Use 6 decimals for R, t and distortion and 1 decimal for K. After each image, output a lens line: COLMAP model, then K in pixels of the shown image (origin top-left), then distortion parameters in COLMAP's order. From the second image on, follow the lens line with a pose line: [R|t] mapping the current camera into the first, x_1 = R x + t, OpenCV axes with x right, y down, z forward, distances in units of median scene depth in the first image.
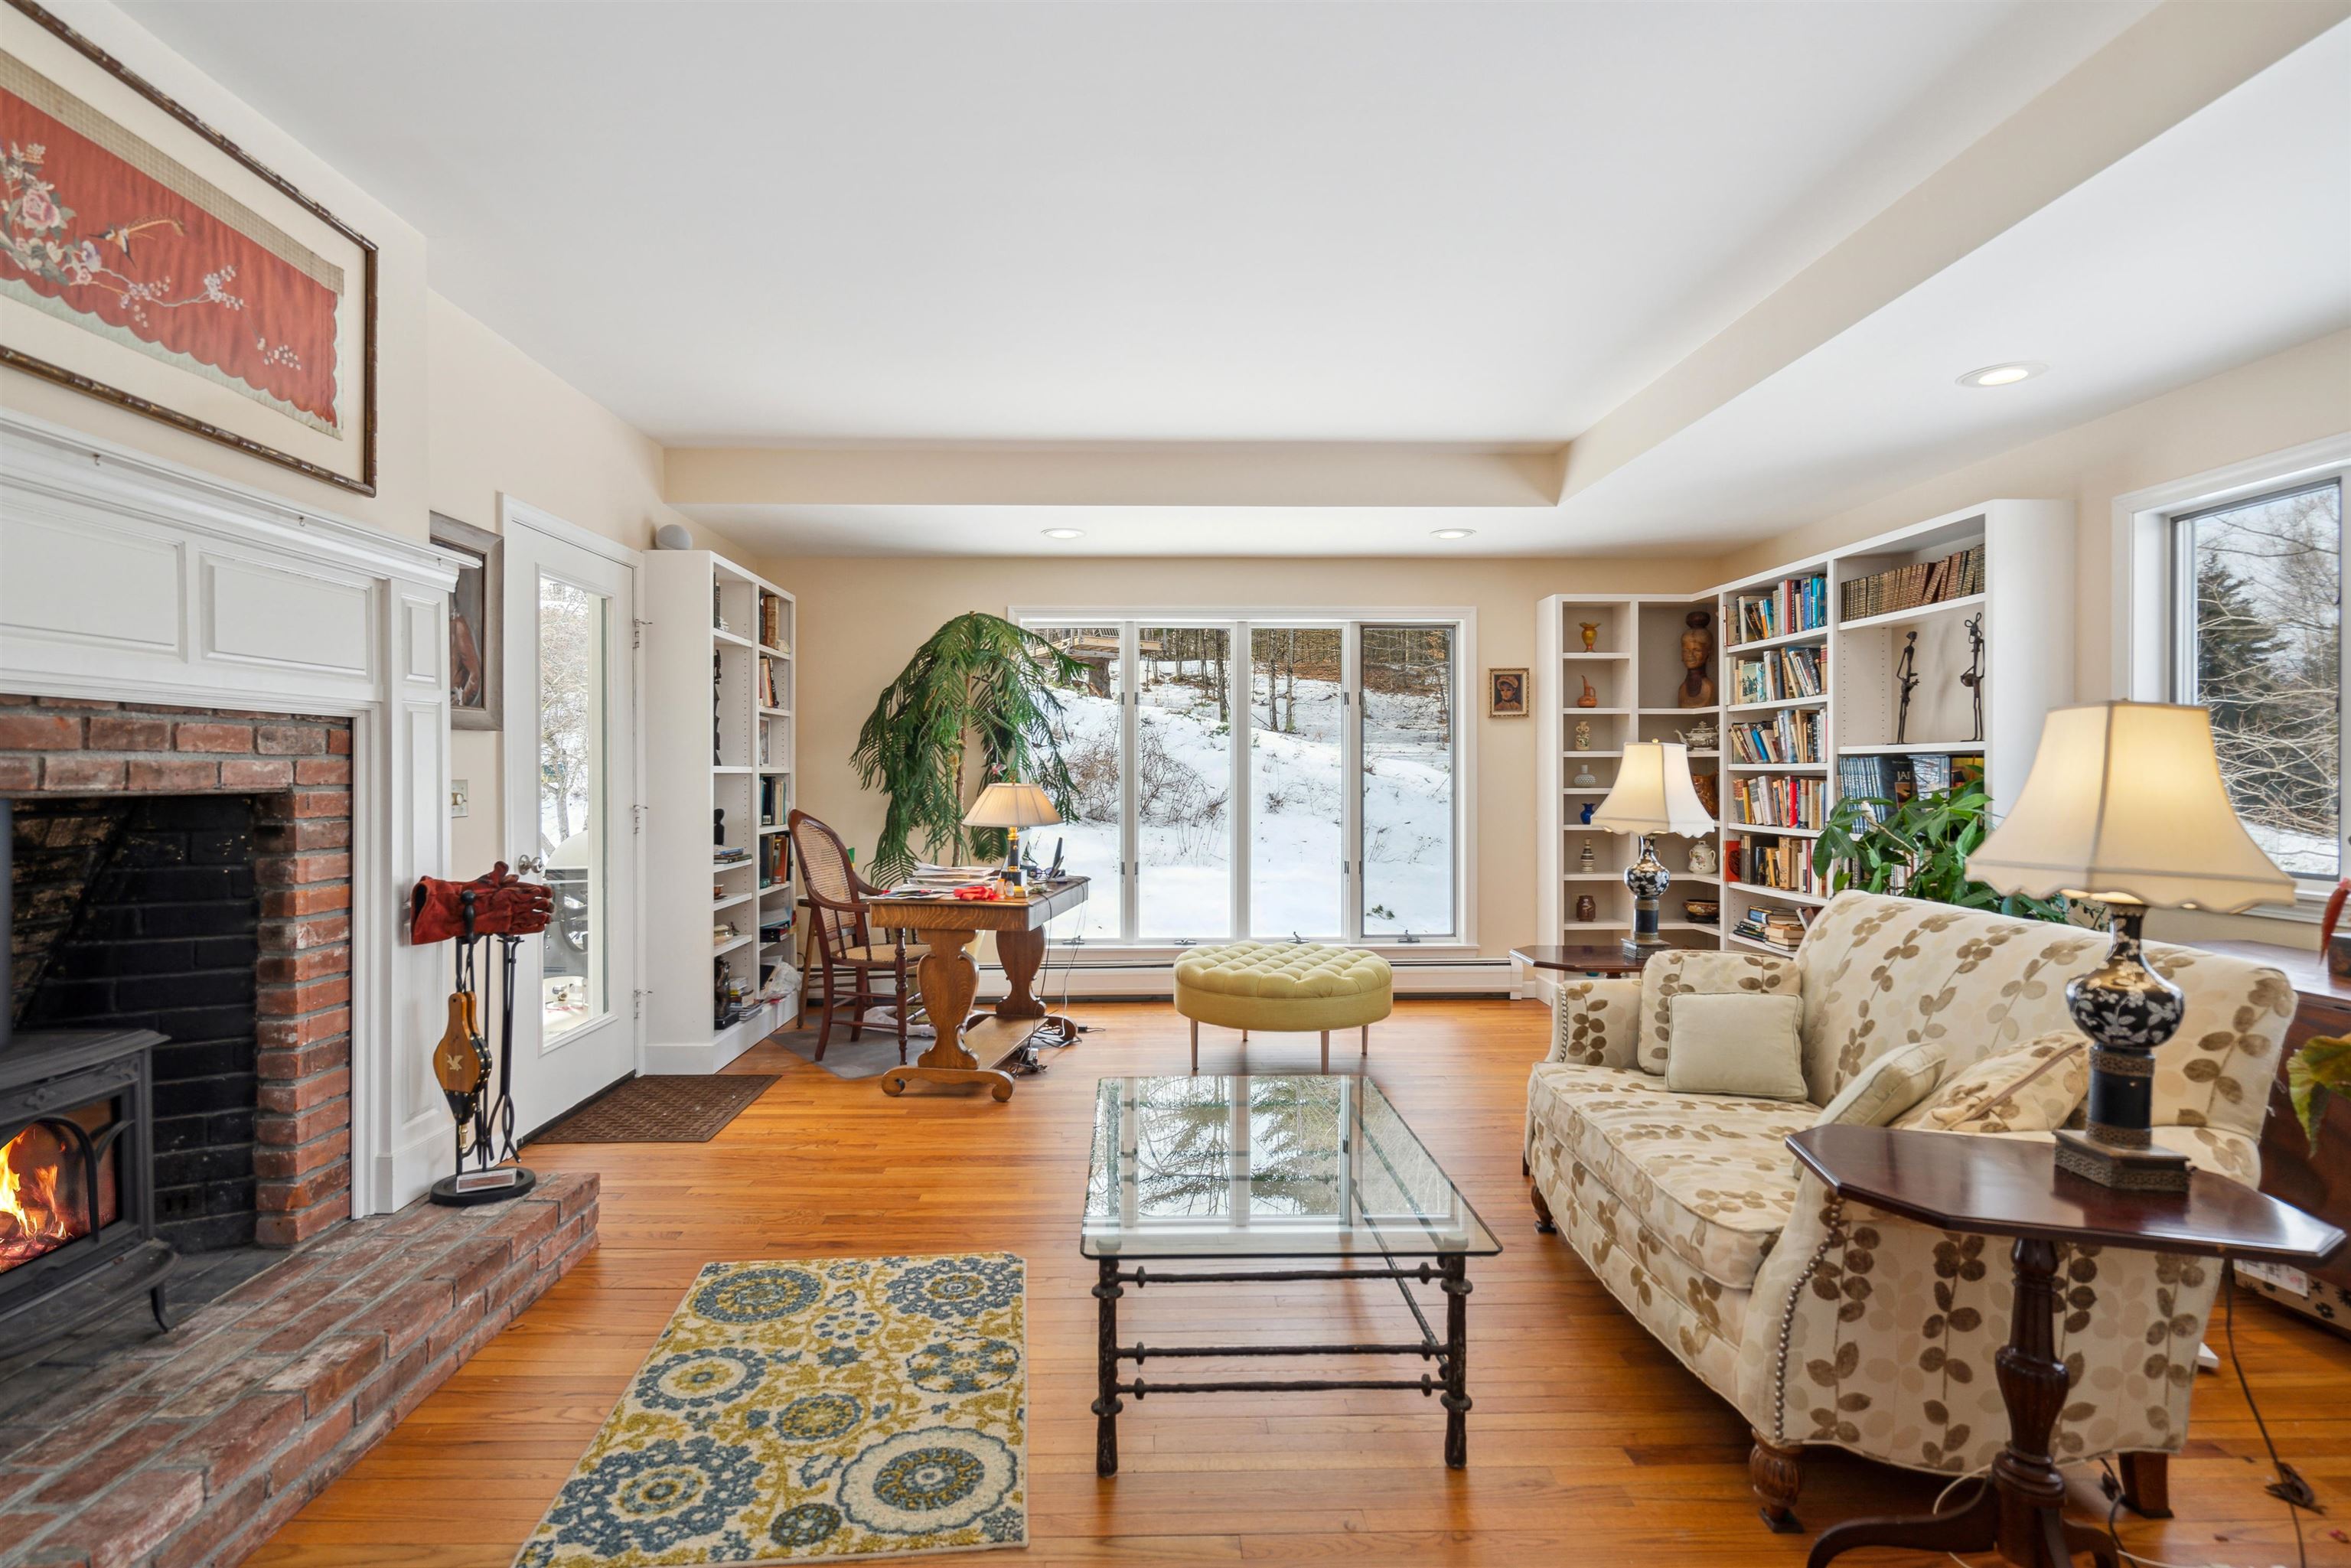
lens RADIAL K [[1133.5, 0, 1118.6], [0, 1133.5, 775.4], [0, 0, 1]] dist [-0.008189, 0.003271]
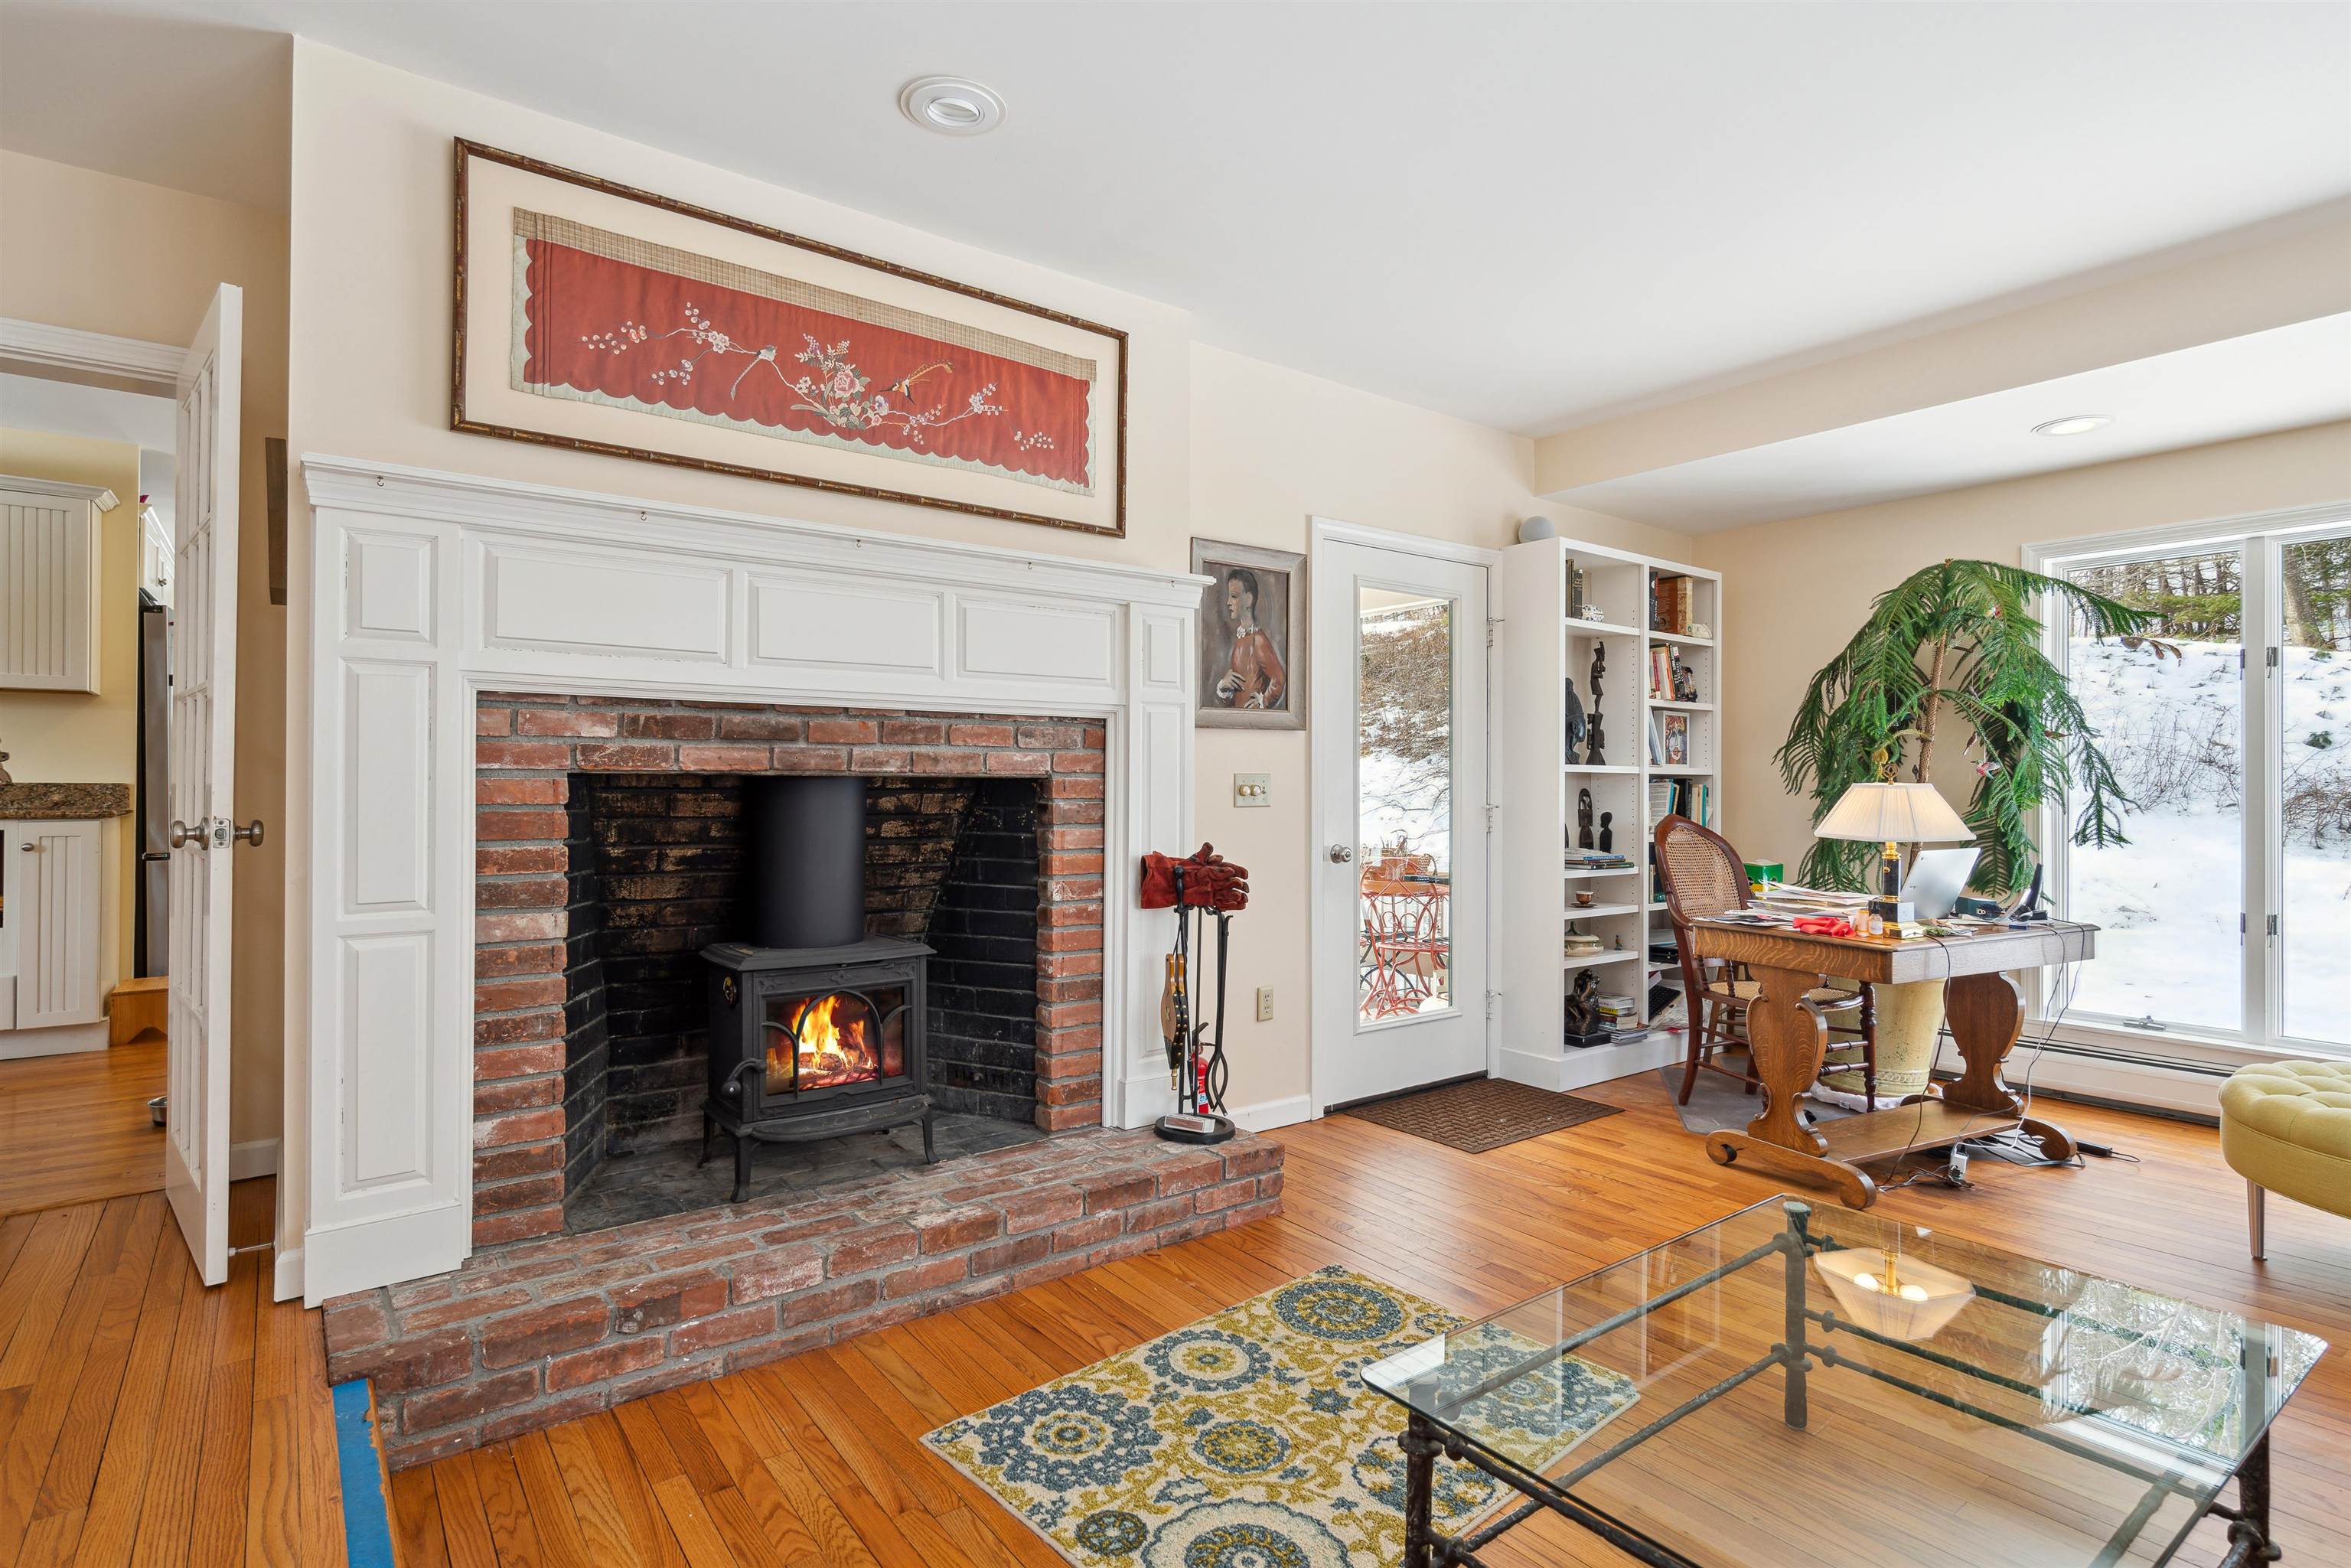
lens RADIAL K [[1133.5, 0, 1168.0], [0, 1133.5, 772.3], [0, 0, 1]] dist [-0.008189, 0.003271]
pose [[0.605258, -0.004152, -0.796019, 0.373137], [-0.007261, 0.999916, -0.010736, 0.021456], [0.795996, 0.012277, 0.605177, 0.326229]]
